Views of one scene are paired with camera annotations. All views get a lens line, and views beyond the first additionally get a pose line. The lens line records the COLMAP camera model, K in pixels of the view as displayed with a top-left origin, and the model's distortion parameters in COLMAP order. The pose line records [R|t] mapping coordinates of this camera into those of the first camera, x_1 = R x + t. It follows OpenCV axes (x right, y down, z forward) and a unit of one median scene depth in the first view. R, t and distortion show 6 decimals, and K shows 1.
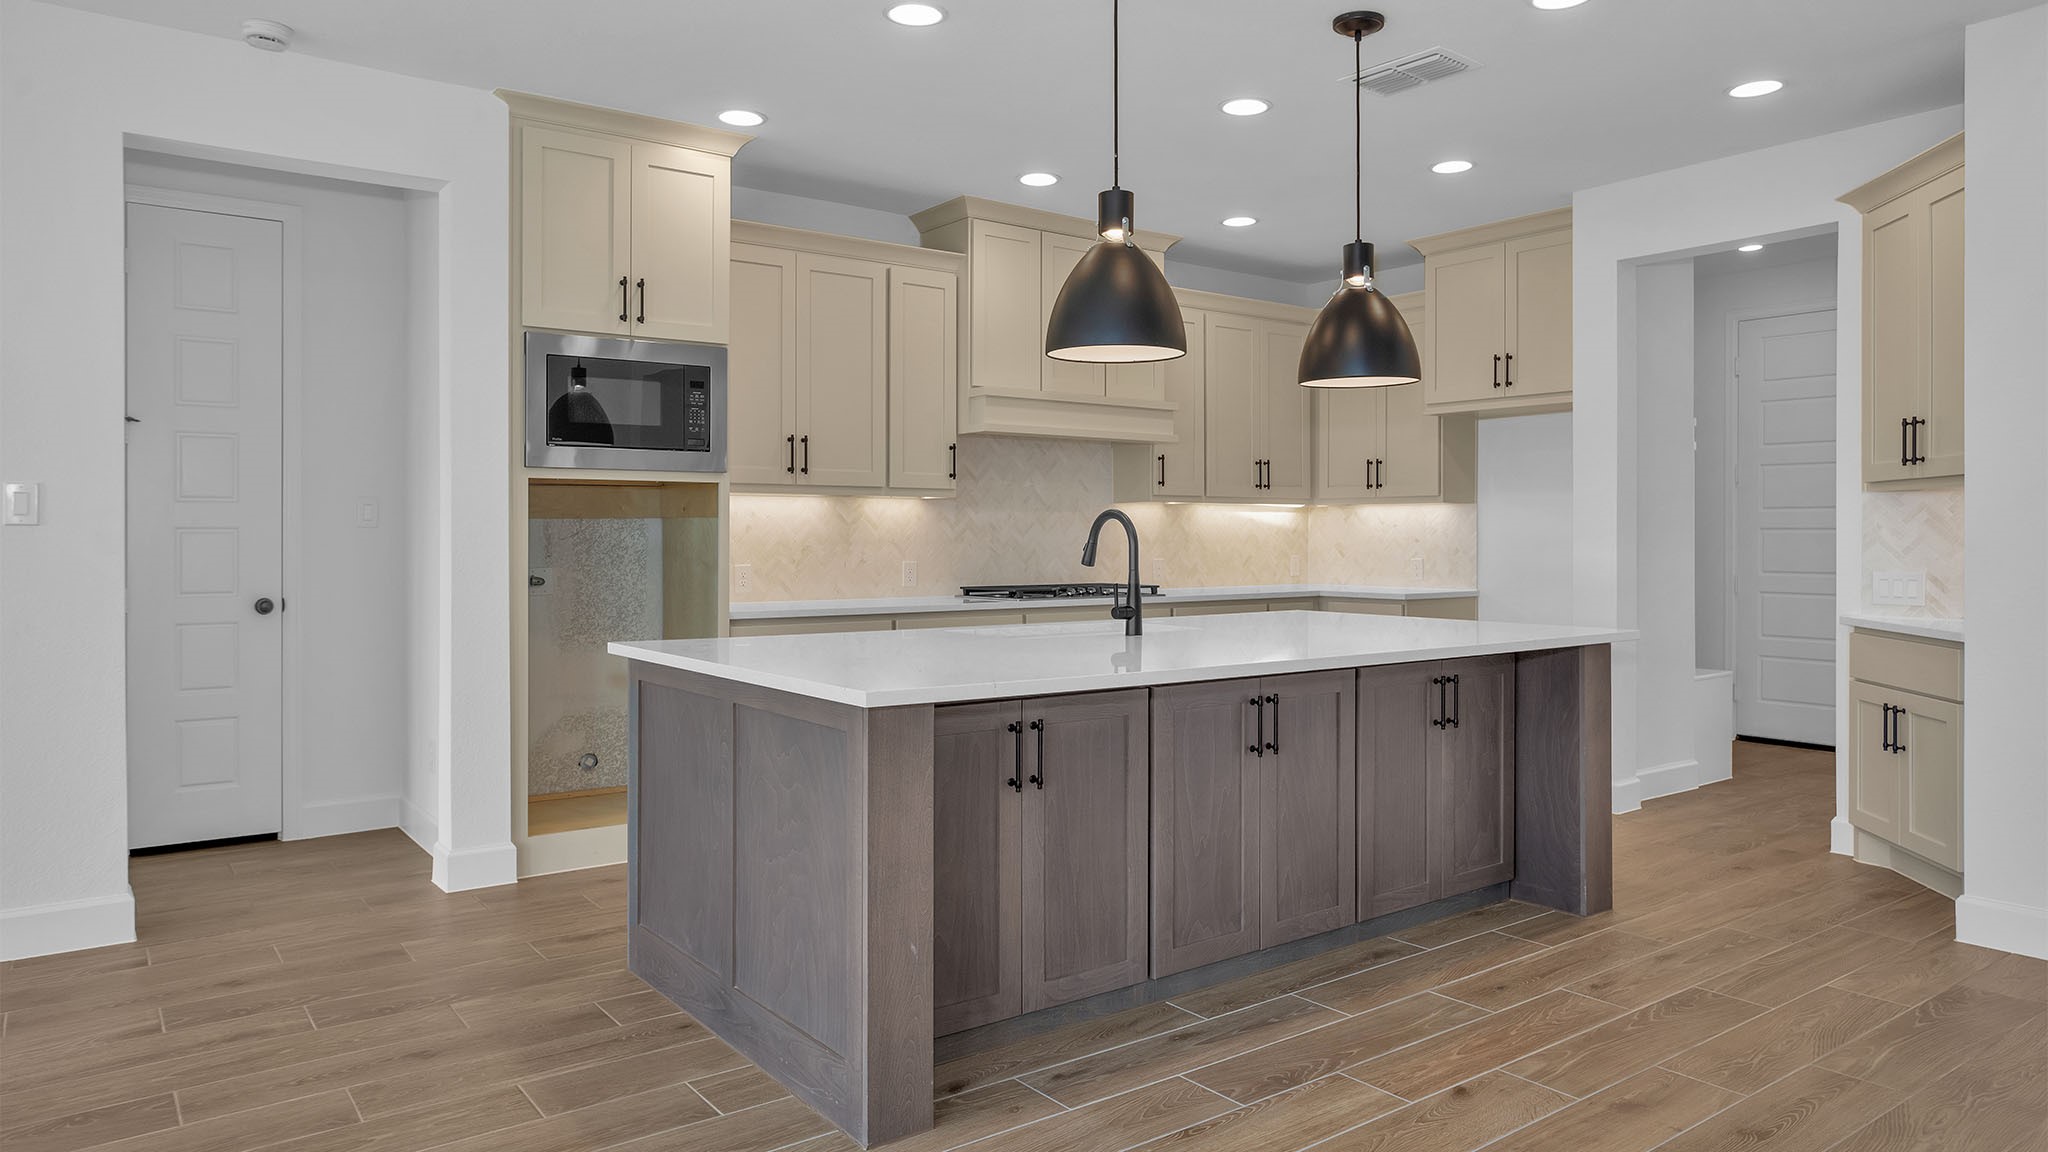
lens RADIAL K [[1313.5, 0, 1019.6], [0, 1313.5, 533.5], [0, 0, 1]] dist [-0.008734, -0.000167]
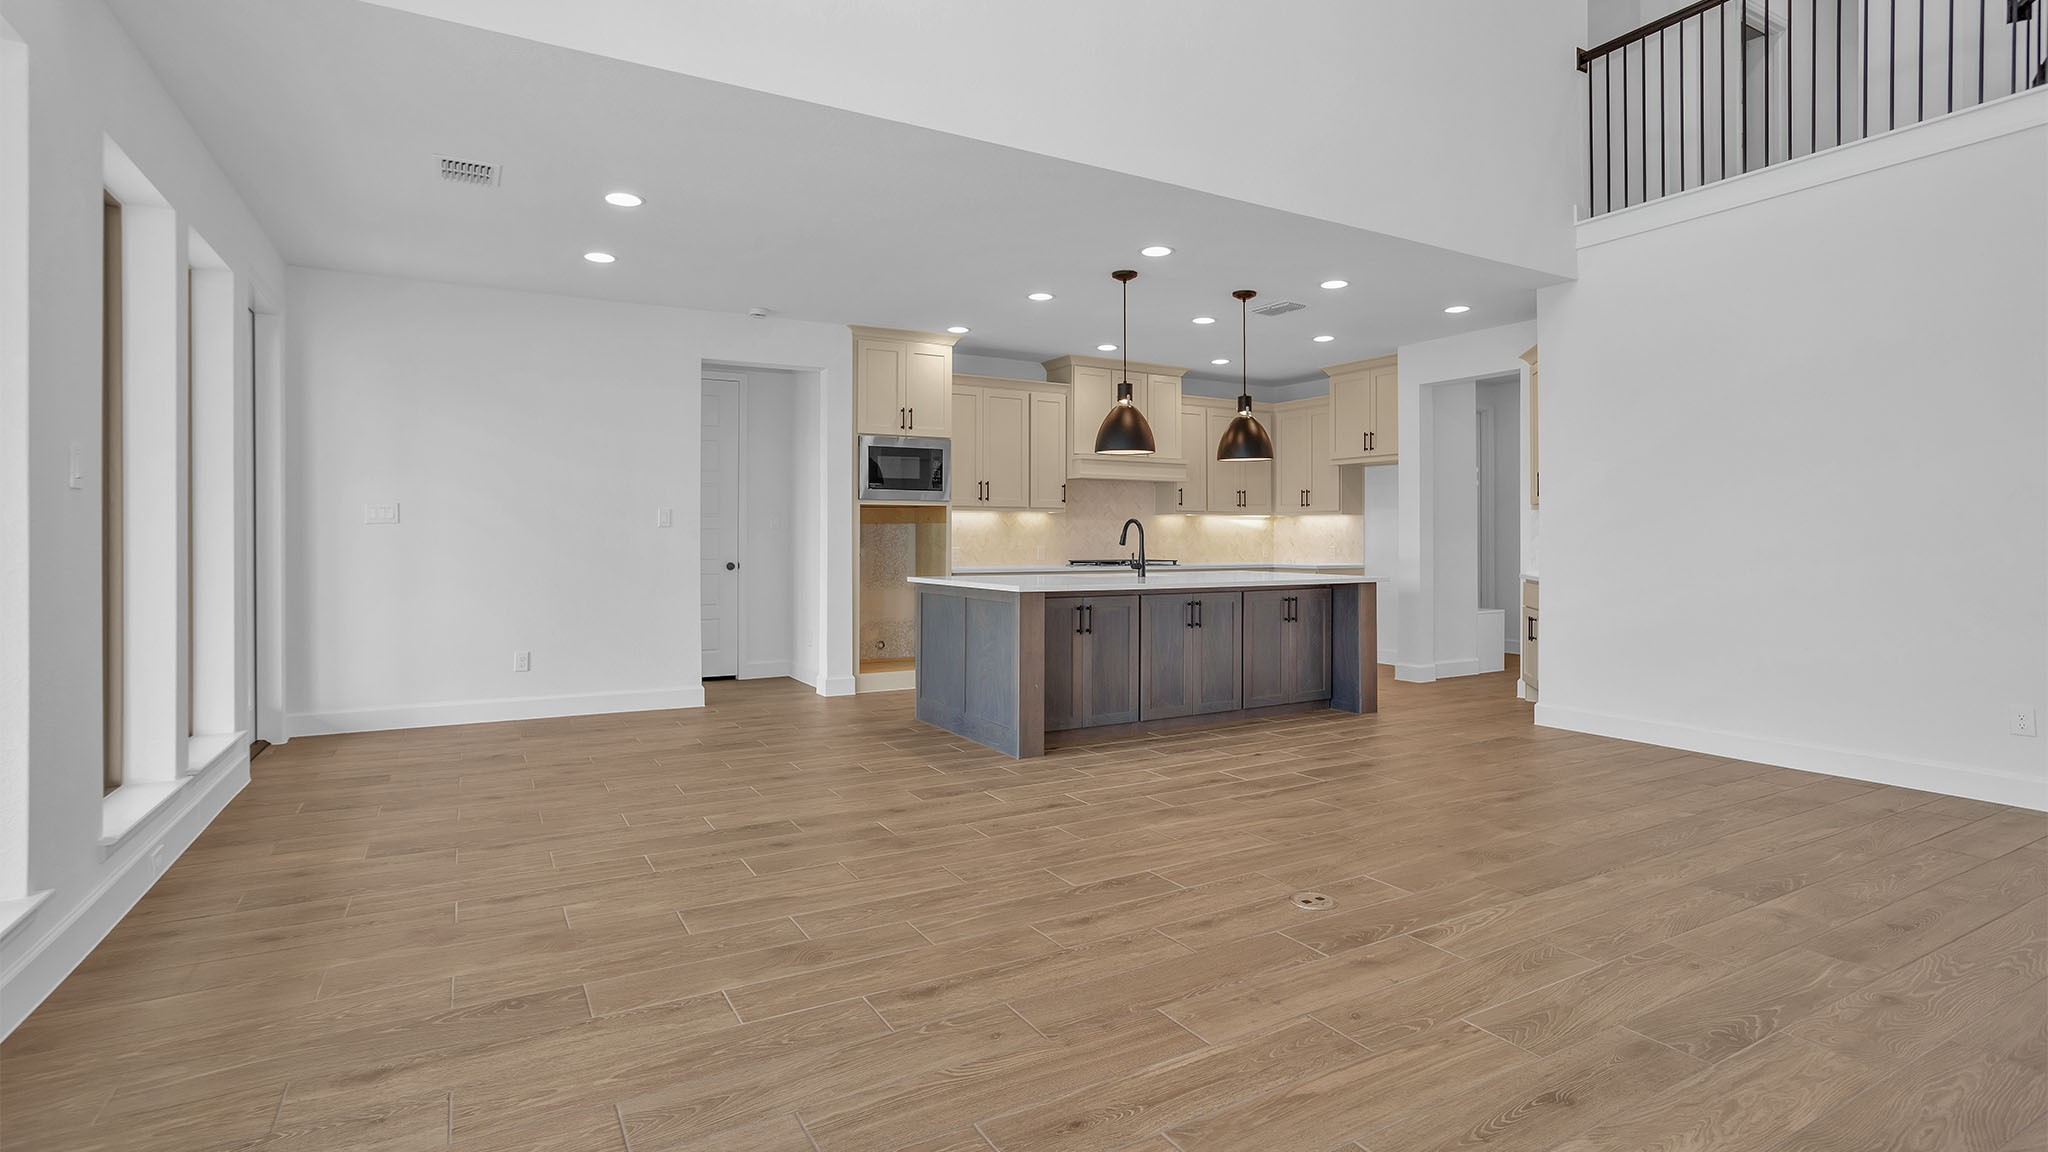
lens RADIAL K [[981.8, 0, 1008.3], [0, 981.8, 531.1], [0, 0, 1]] dist [-0.059710, 0.034093]
pose [[0.992096, -0.000338, -0.125482, 0.058407], [-0.000402, 0.999983, -0.005867, 0.009475], [0.125482, 0.005871, 0.992079, -0.512656]]
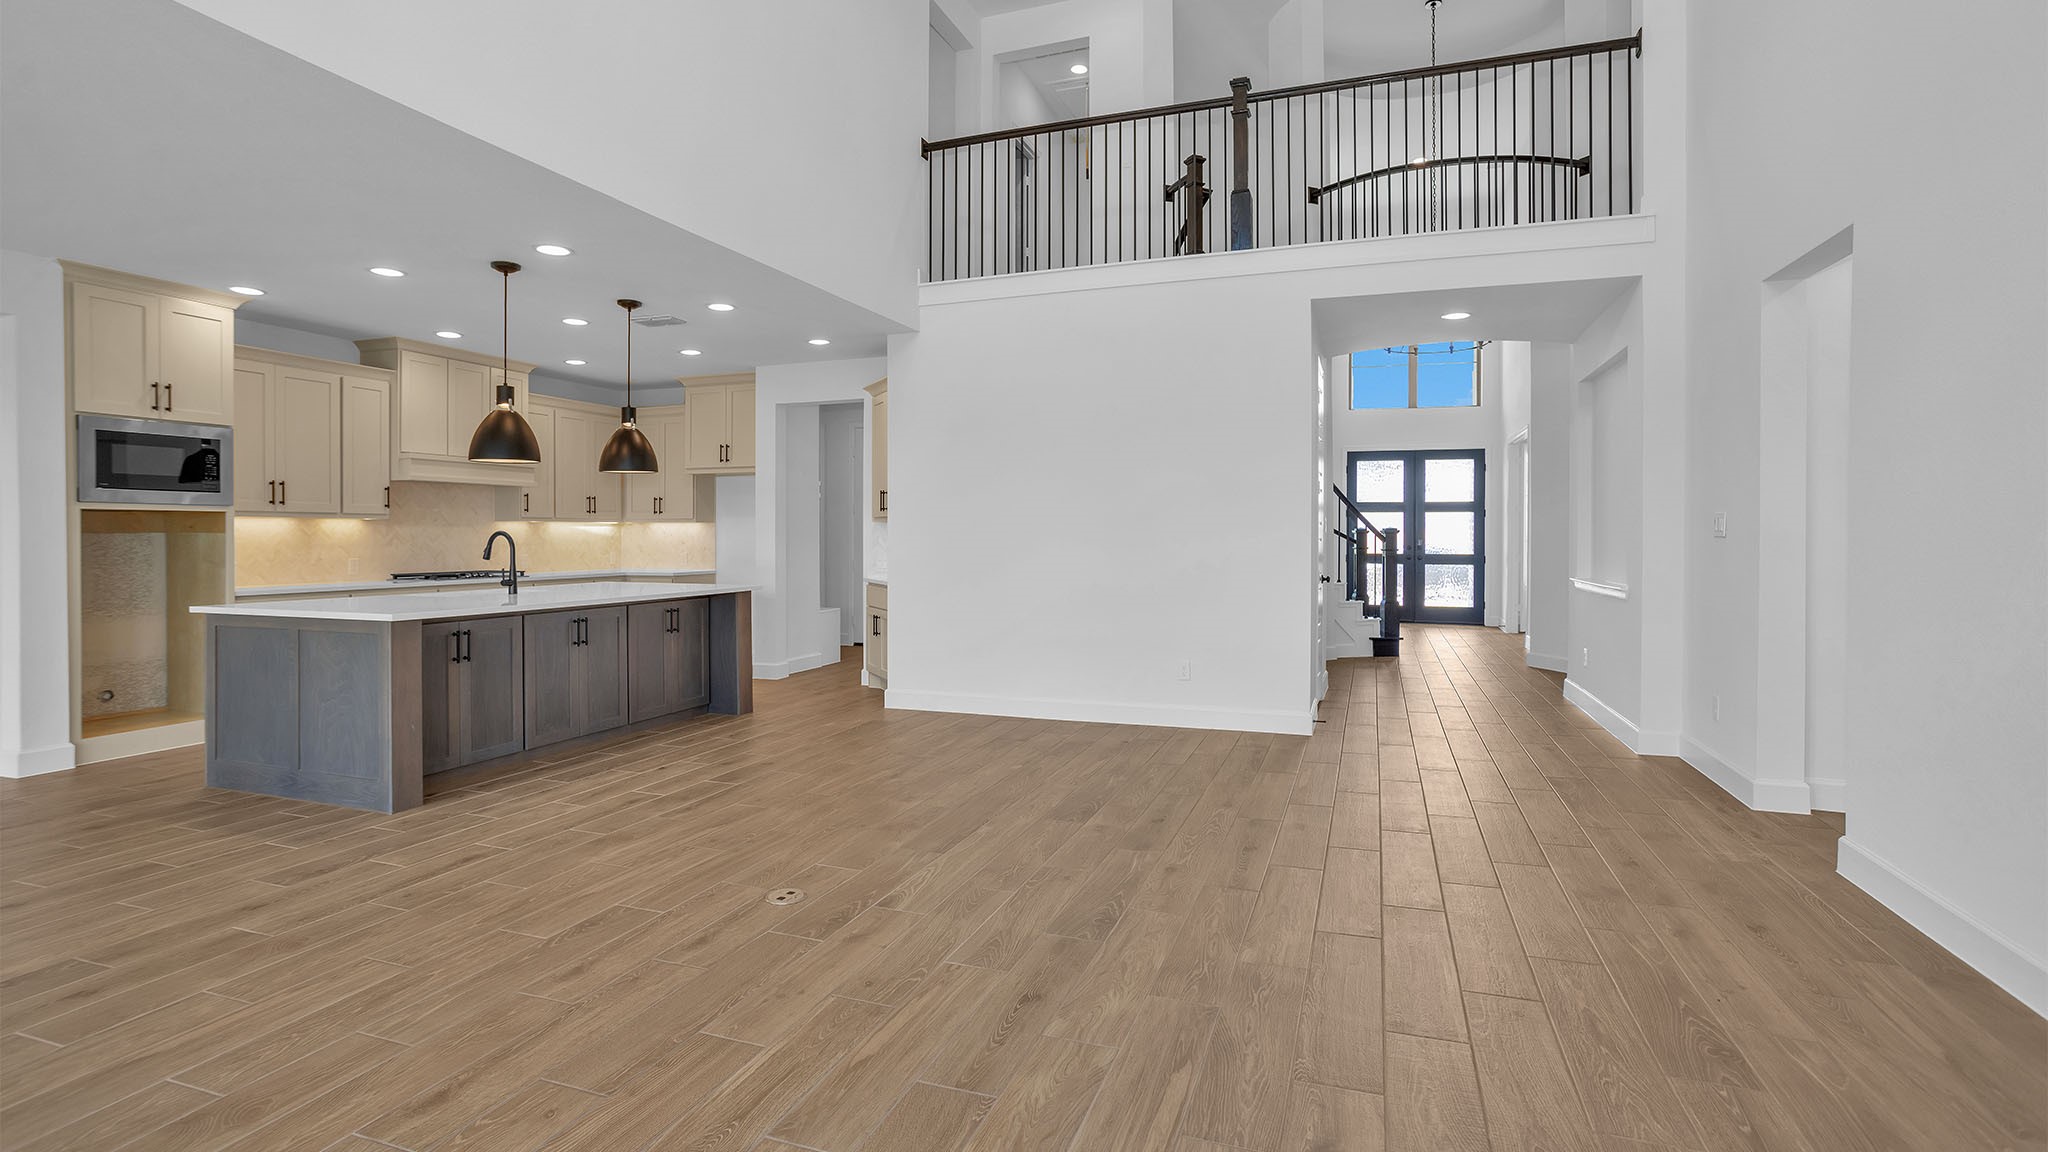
lens RADIAL K [[974.7, 0, 1017.7], [0, 974.7, 542.0], [0, 0, 1]] dist [-0.057234, 0.032870]
pose [[0.835379, -0.005310, 0.549649, -0.061448], [0.000124, 0.999955, 0.009472, -0.012699], [-0.549674, -0.007845, 0.835342, -0.524550]]
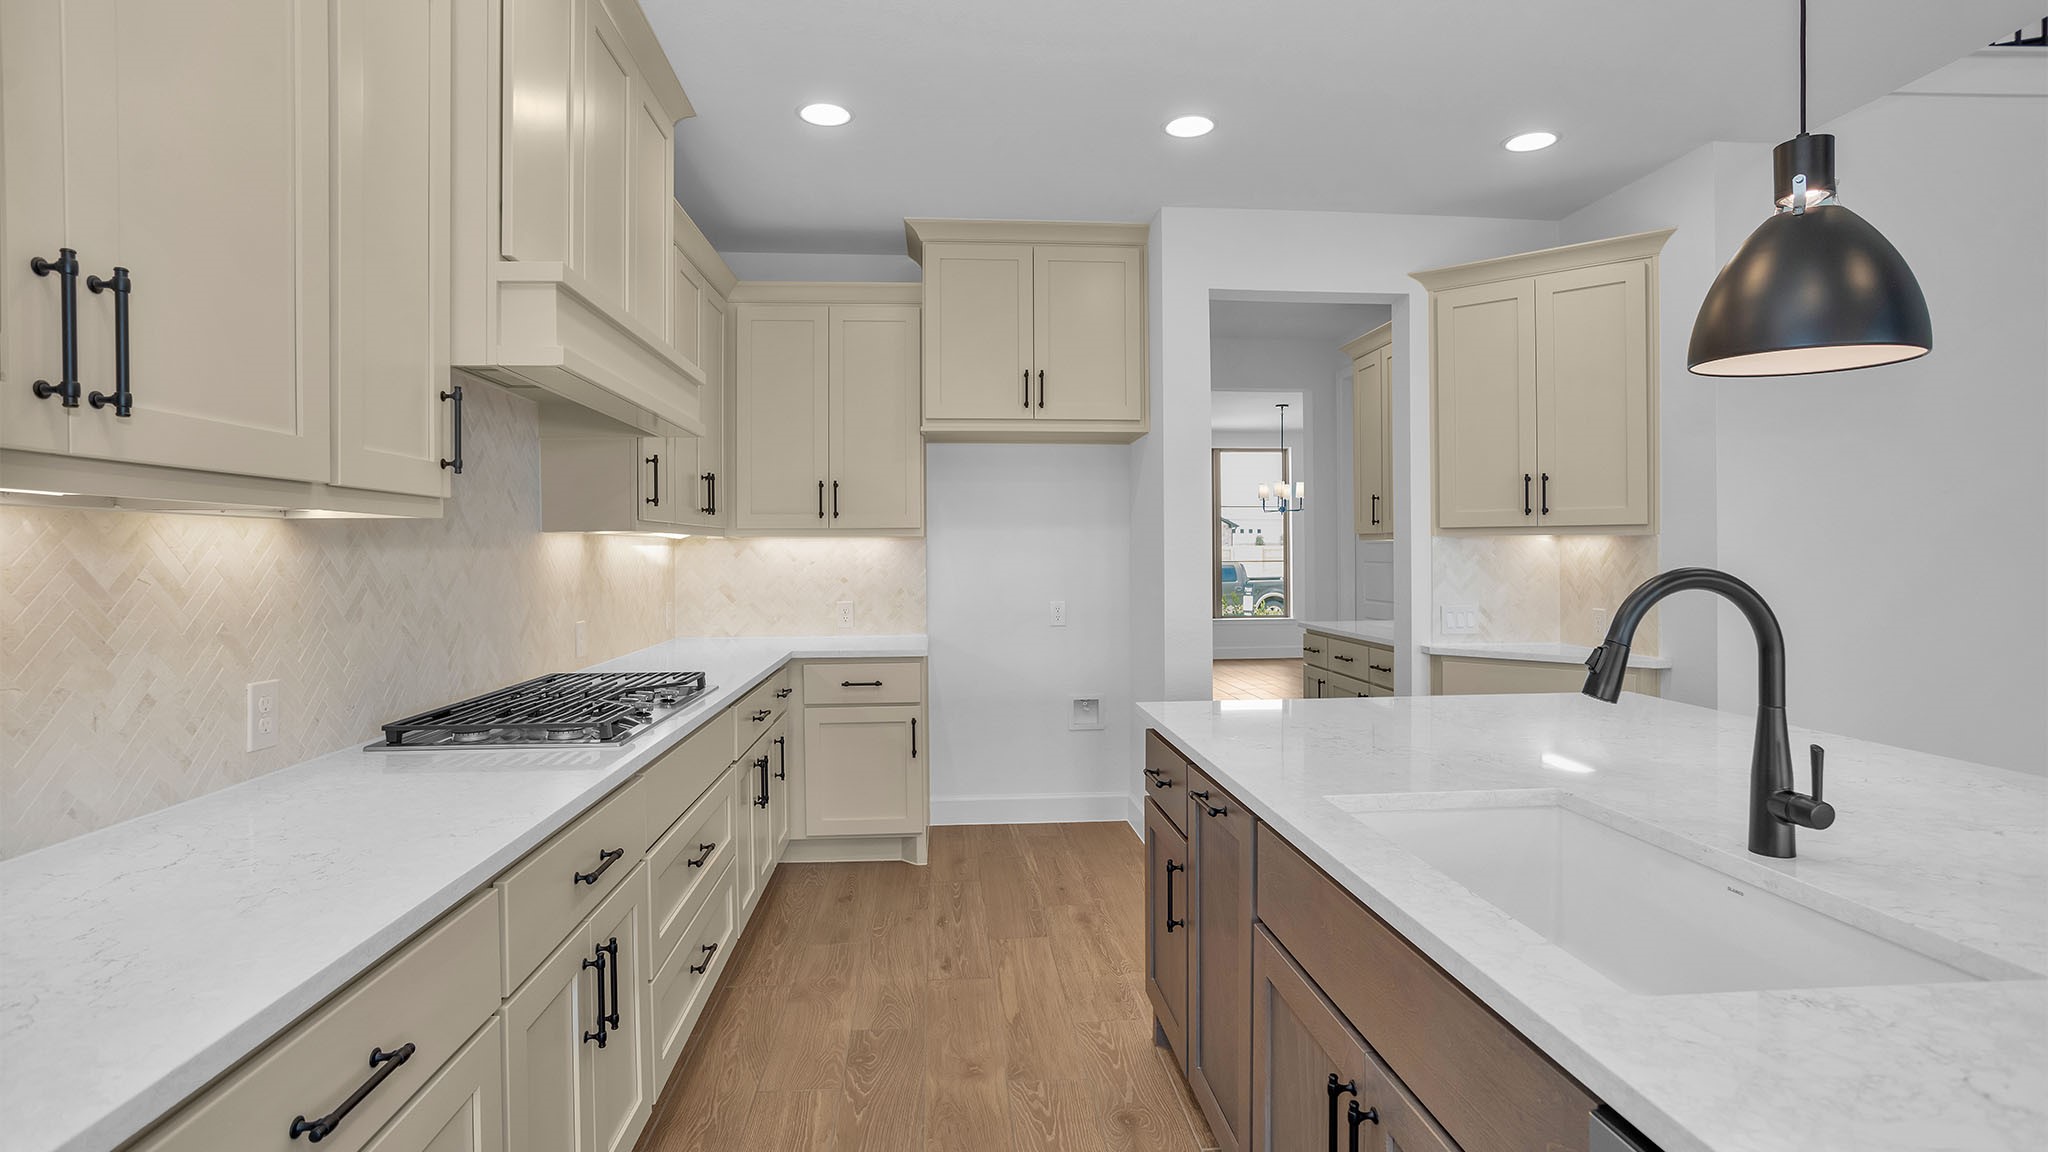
lens RADIAL K [[981.8, 0, 1008.3], [0, 981.8, 531.1], [0, 0, 1]] dist [-0.059710, 0.034093]
pose [[0.533132, 0.014084, 0.845915, -0.262046], [0.002837, 0.999826, -0.018434, -0.021391], [-0.846027, 0.012228, 0.533000, 0.859130]]
